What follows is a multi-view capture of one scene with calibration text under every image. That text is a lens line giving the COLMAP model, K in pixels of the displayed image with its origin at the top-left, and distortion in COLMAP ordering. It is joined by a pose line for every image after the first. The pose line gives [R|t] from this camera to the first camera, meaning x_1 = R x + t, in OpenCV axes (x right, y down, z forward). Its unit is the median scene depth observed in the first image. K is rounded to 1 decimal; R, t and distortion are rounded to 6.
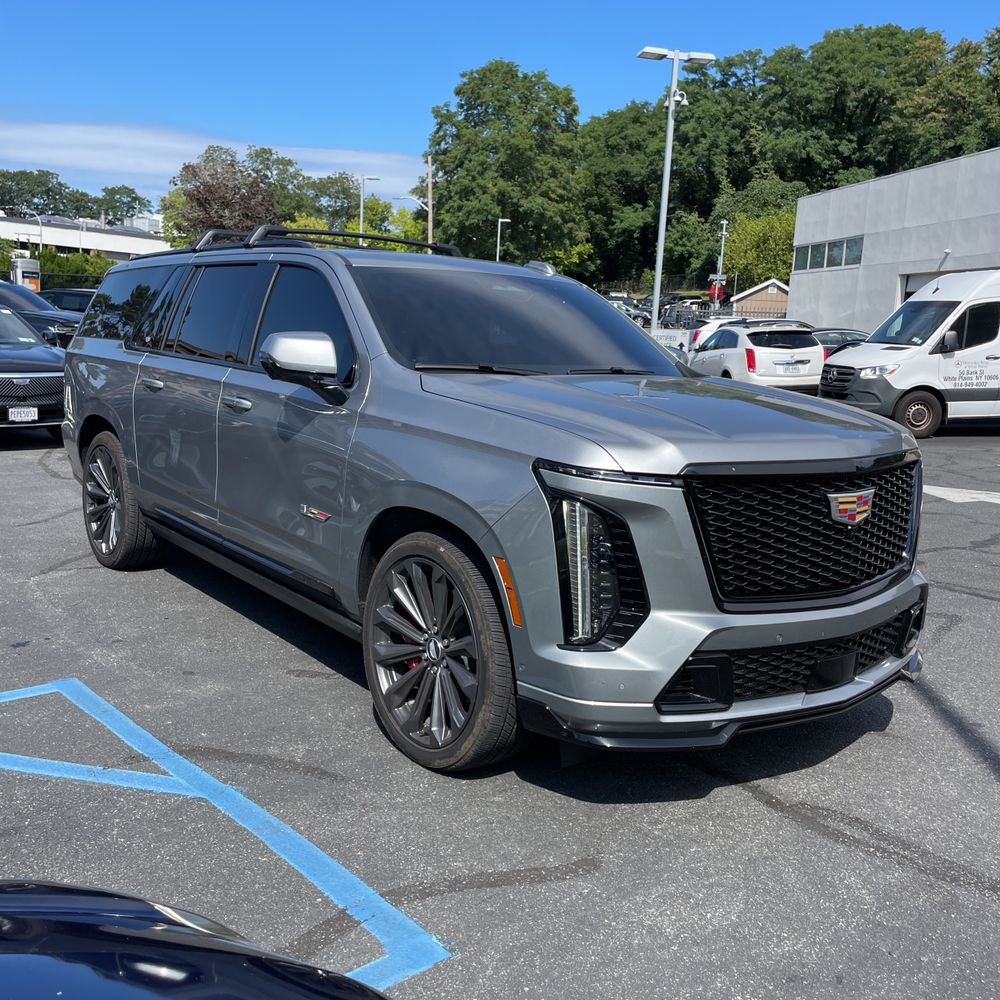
lens RADIAL K [[1021.6, 0, 497.3], [0, 1021.6, 493.7], [0, 0, 1]] dist [0.024634, 0.000000]
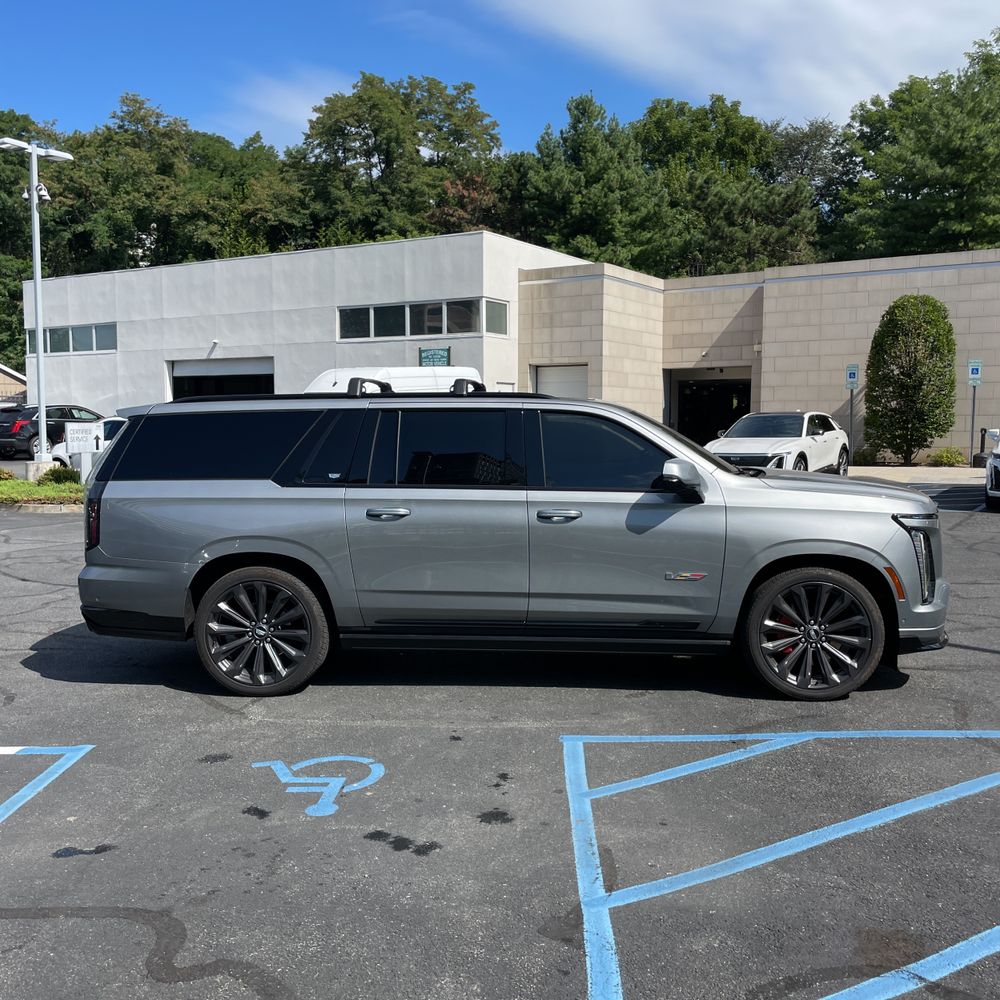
lens RADIAL K [[1021.6, 0, 509.8], [0, 1021.6, 502.5], [0, 0, 1]] dist [0.024634, 0.000000]
pose [[0.672368, -0.105648, 0.732639, -0.183101], [0.149926, 0.988685, 0.004978, -0.017253], [-0.724875, 0.106495, 0.680599, 0.017220]]
